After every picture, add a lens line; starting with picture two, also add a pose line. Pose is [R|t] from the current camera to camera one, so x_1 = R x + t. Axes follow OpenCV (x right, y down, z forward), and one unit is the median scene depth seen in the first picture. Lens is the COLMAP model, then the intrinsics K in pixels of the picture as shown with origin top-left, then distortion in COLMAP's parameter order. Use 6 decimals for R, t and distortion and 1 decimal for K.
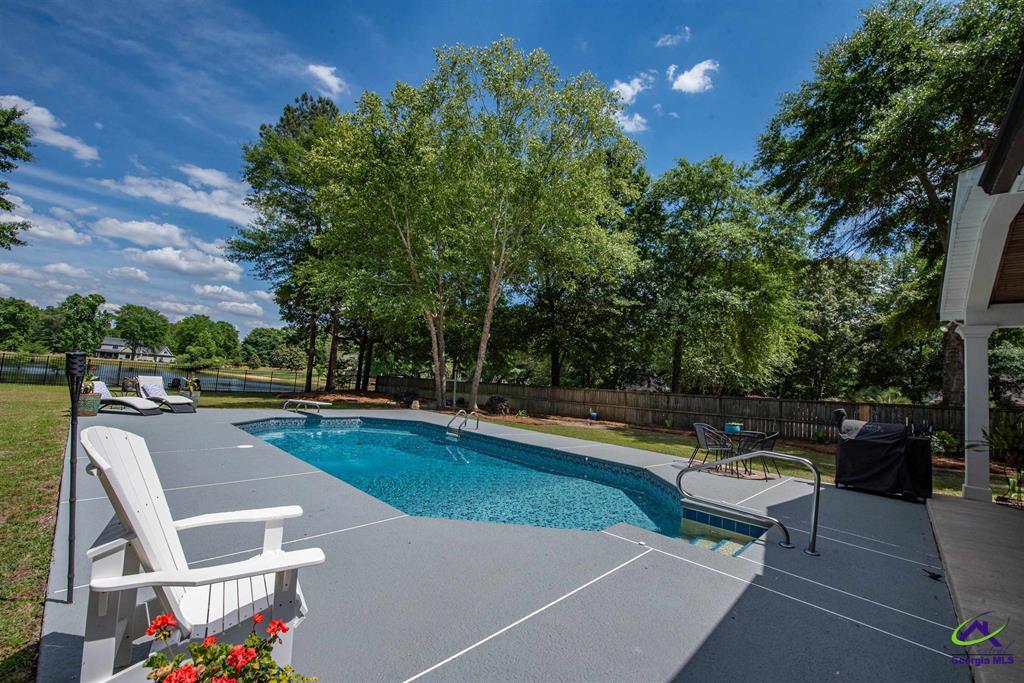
lens RADIAL K [[418.0, 0, 506.5], [0, 418.0, 347.5], [0, 0, 1]] dist [-0.018834, -0.000147]
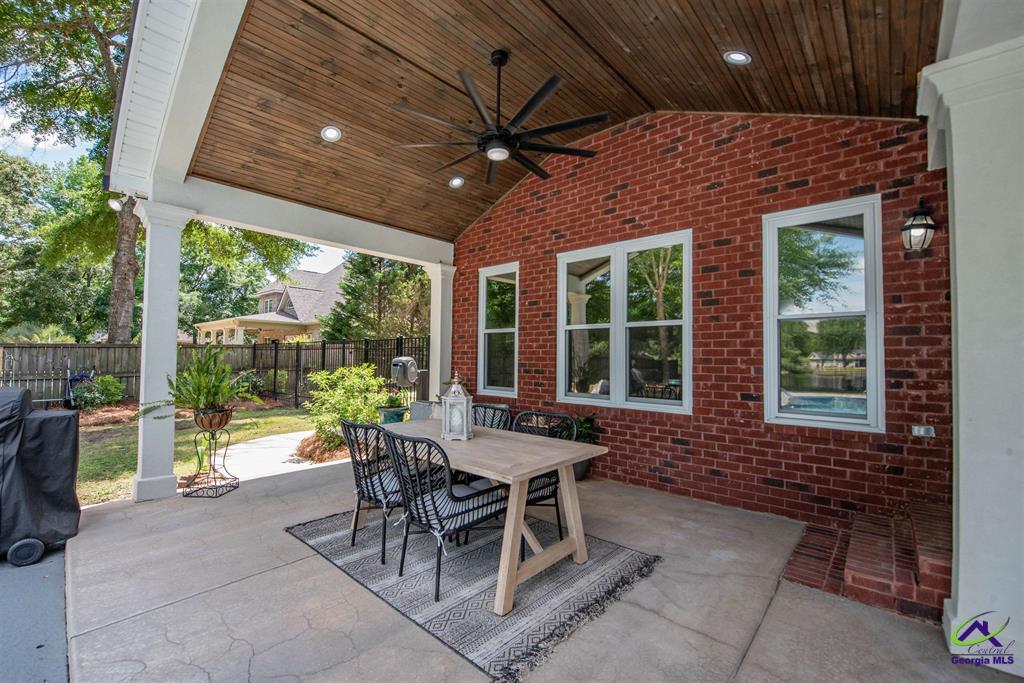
lens RADIAL K [[421.8, 0, 505.0], [0, 421.8, 349.6], [0, 0, 1]] dist [-0.008538, -0.005949]
pose [[-0.002905, -0.050990, 0.998695, 0.126446], [-0.101615, 0.993545, 0.050431, 0.017424], [-0.994820, -0.101336, -0.008067, 0.117128]]
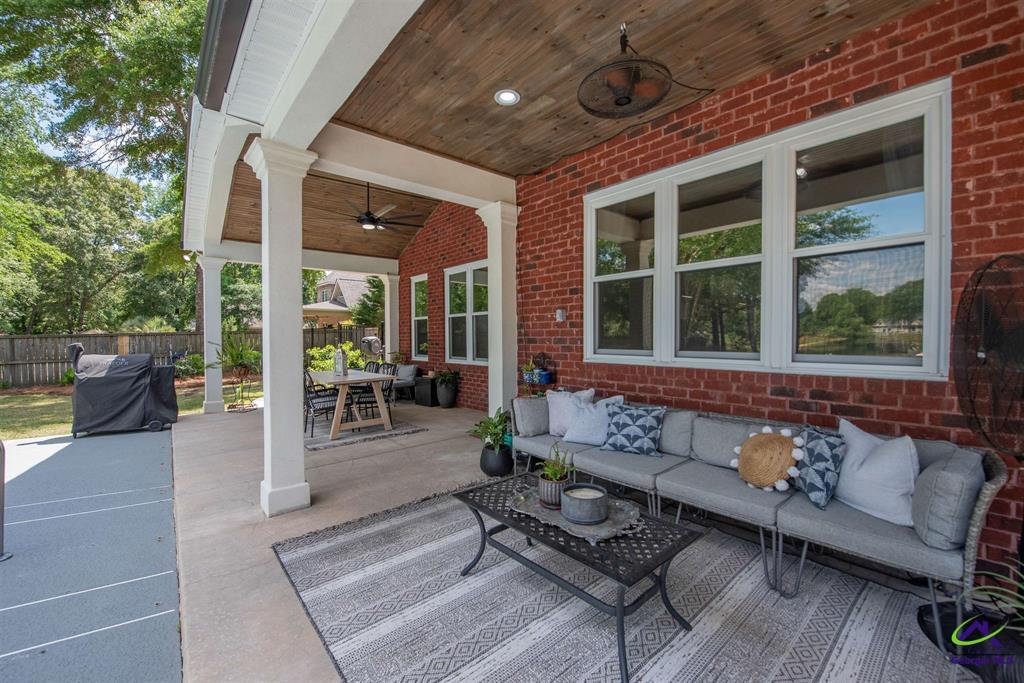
lens RADIAL K [[406.2, 0, 505.9], [0, 406.2, 348.3], [0, 0, 1]] dist [-0.009872, -0.000263]
pose [[0.113625, -0.100077, 0.988470, 0.033456], [-0.071645, 0.991498, 0.108619, 0.003195], [-0.990937, -0.083160, 0.105489, 0.018961]]
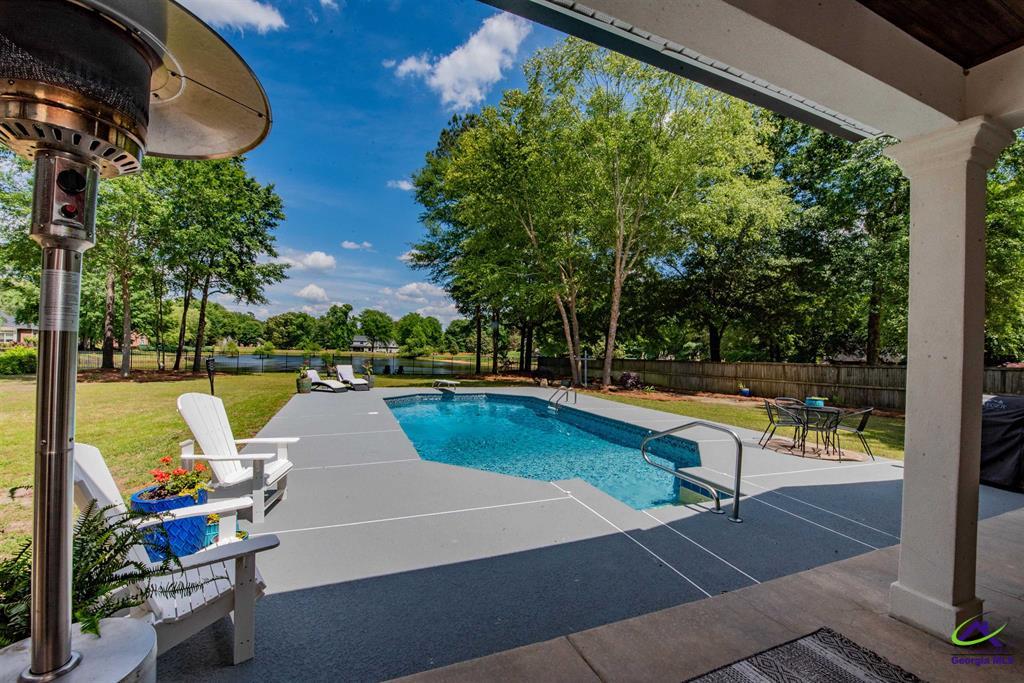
lens RADIAL K [[414.4, 0, 507.0], [0, 414.4, 347.9], [0, 0, 1]] dist [-0.008339, -0.006329]
pose [[0.904437, -0.048588, -0.423832, 0.095743], [0.070865, 0.996801, 0.036951, -0.001028], [0.420681, -0.063455, 0.904987, -0.019205]]
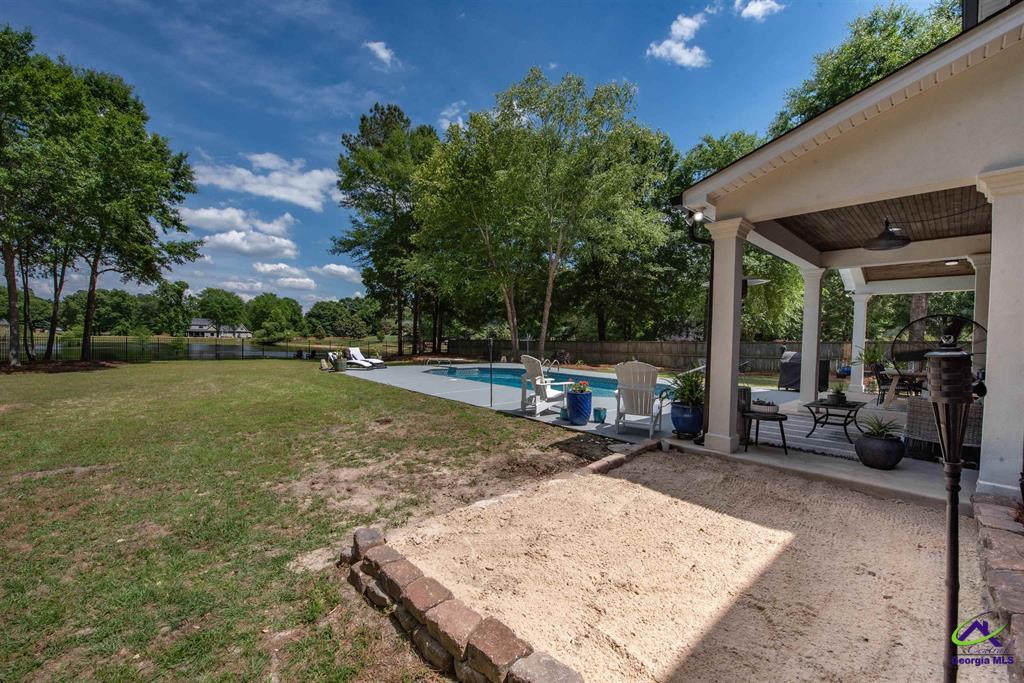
lens RADIAL K [[421.8, 0, 505.0], [0, 421.8, 349.6], [0, 0, 1]] dist [-0.008538, -0.005949]
pose [[0.994247, -0.049357, -0.095058, -0.045789], [0.059104, 0.992964, 0.102611, -0.021724], [0.089325, -0.107639, 0.990169, -0.220025]]
